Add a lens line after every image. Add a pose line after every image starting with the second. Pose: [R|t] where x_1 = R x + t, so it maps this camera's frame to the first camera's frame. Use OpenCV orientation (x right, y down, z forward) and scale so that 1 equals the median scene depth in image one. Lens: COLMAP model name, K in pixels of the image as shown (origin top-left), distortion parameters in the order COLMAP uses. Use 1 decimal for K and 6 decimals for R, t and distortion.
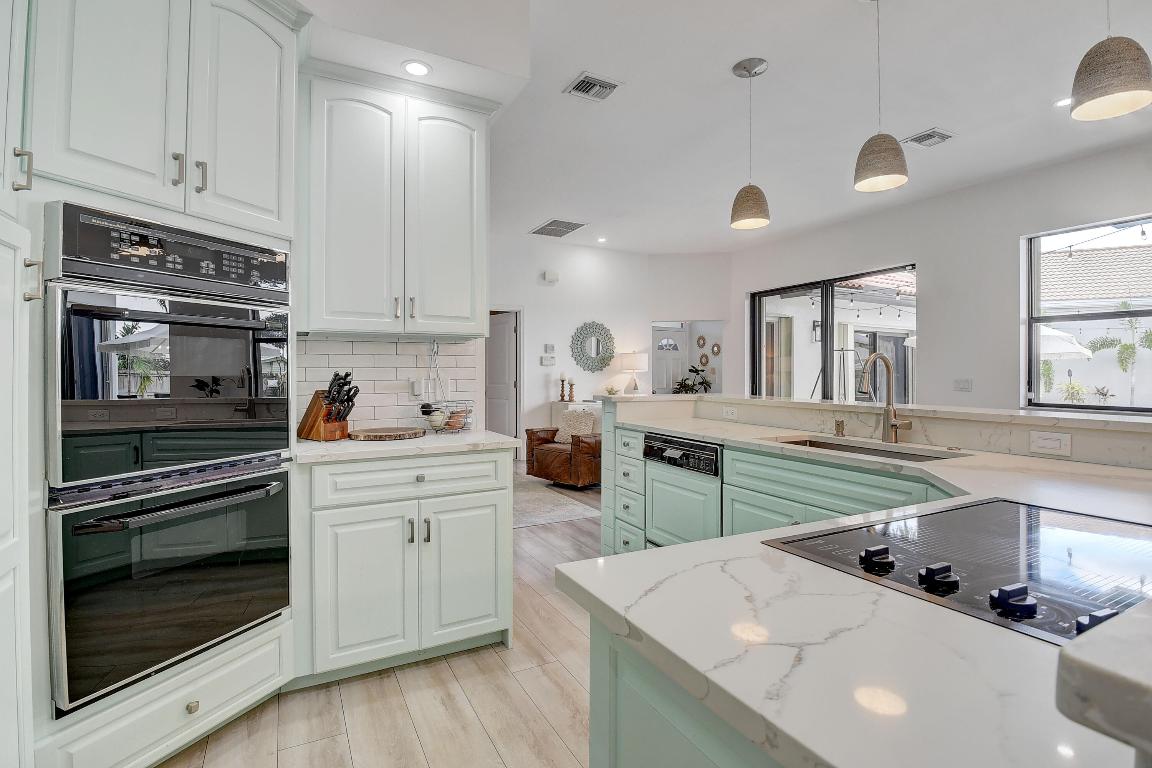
lens RADIAL K [[536.4, 0, 573.5], [0, 536.4, 373.2], [0, 0, 1]] dist [0.001353, -0.021223]
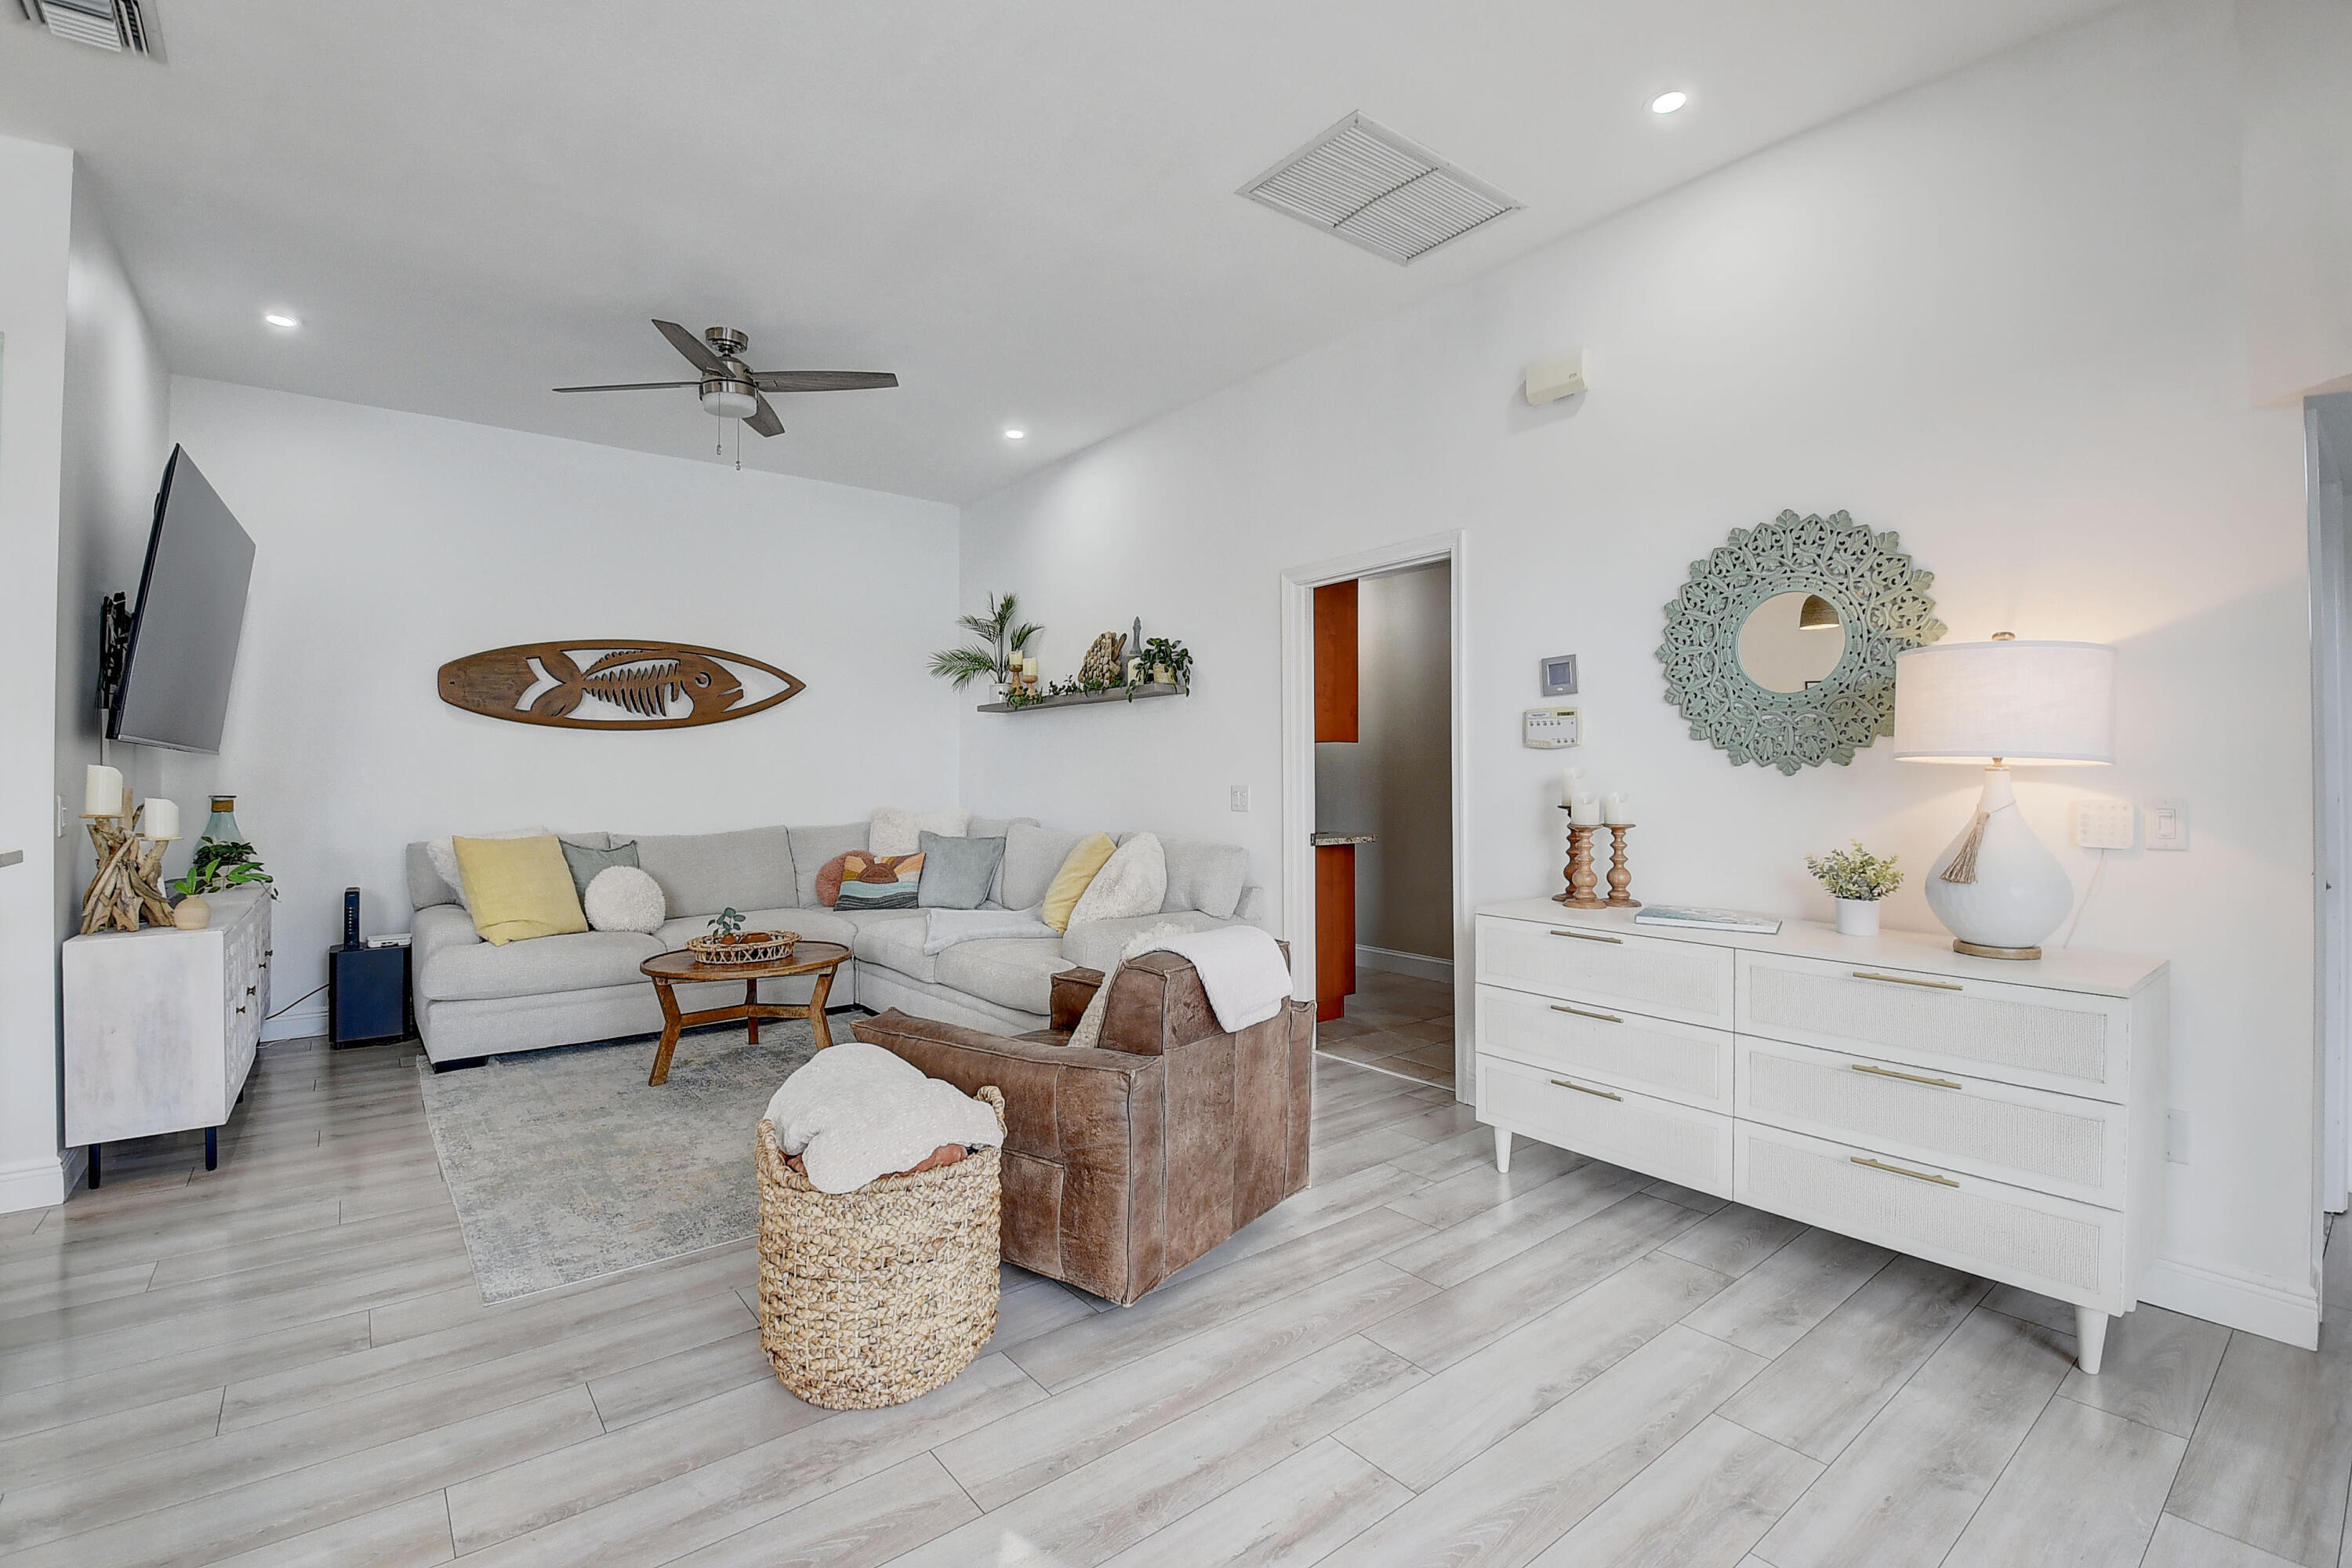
lens RADIAL K [[1047.2, 0, 1164.8], [0, 1047.2, 754.1], [0, 0, 1]] dist [0.013587, -0.026519]
pose [[0.174788, -0.019609, -0.984411, 0.390494], [0.003194, 0.999808, -0.019348, -0.001485], [0.984601, 0.000237, 0.174818, 0.740110]]
